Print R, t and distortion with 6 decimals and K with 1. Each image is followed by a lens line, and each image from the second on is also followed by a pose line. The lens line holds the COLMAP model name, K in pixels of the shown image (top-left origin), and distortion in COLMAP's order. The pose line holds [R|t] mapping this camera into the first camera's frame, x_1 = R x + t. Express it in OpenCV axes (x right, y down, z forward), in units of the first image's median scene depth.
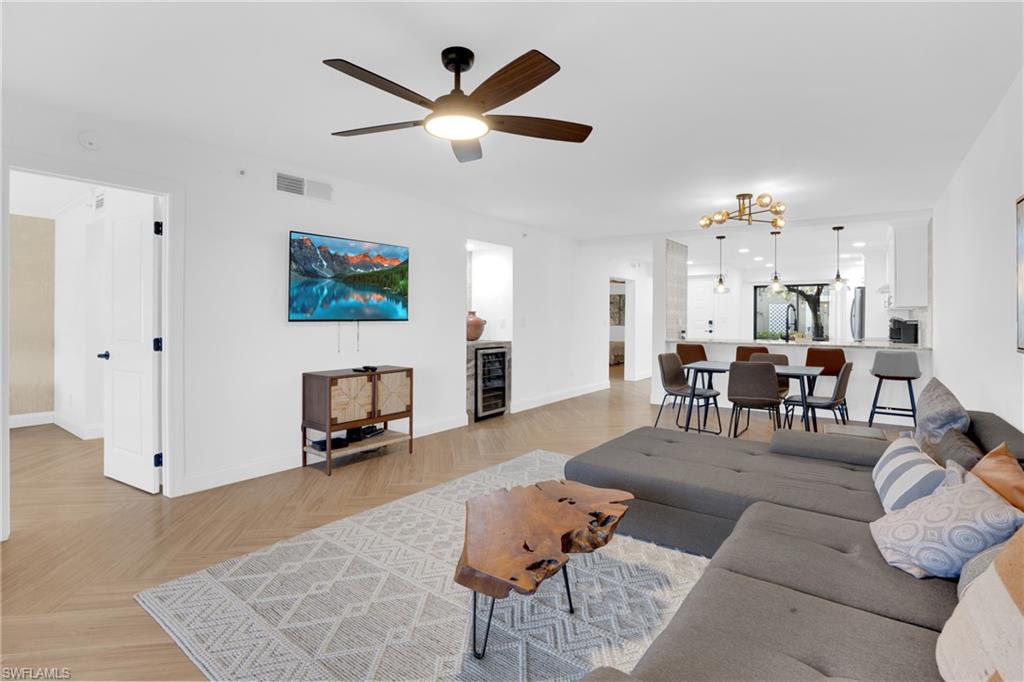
lens RADIAL K [[497.2, 0, 505.4], [0, 497.2, 327.2], [0, 0, 1]] dist [-0.070233, 0.000054]
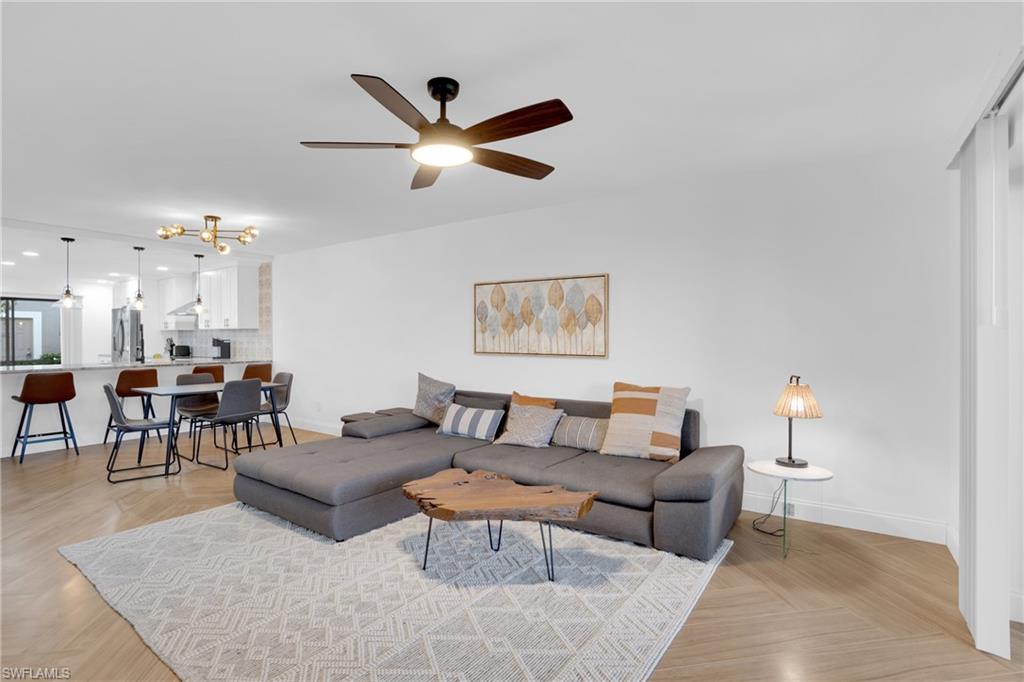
lens RADIAL K [[504.0, 0, 512.0], [0, 504.0, 341.0], [0, 0, 1]] dist [-0.060403, 0.000459]
pose [[-0.062968, -0.003747, 0.998008, -0.560180], [0.013985, 0.999891, 0.004636, -0.011091], [-0.997918, 0.014249, -0.062909, 0.445694]]
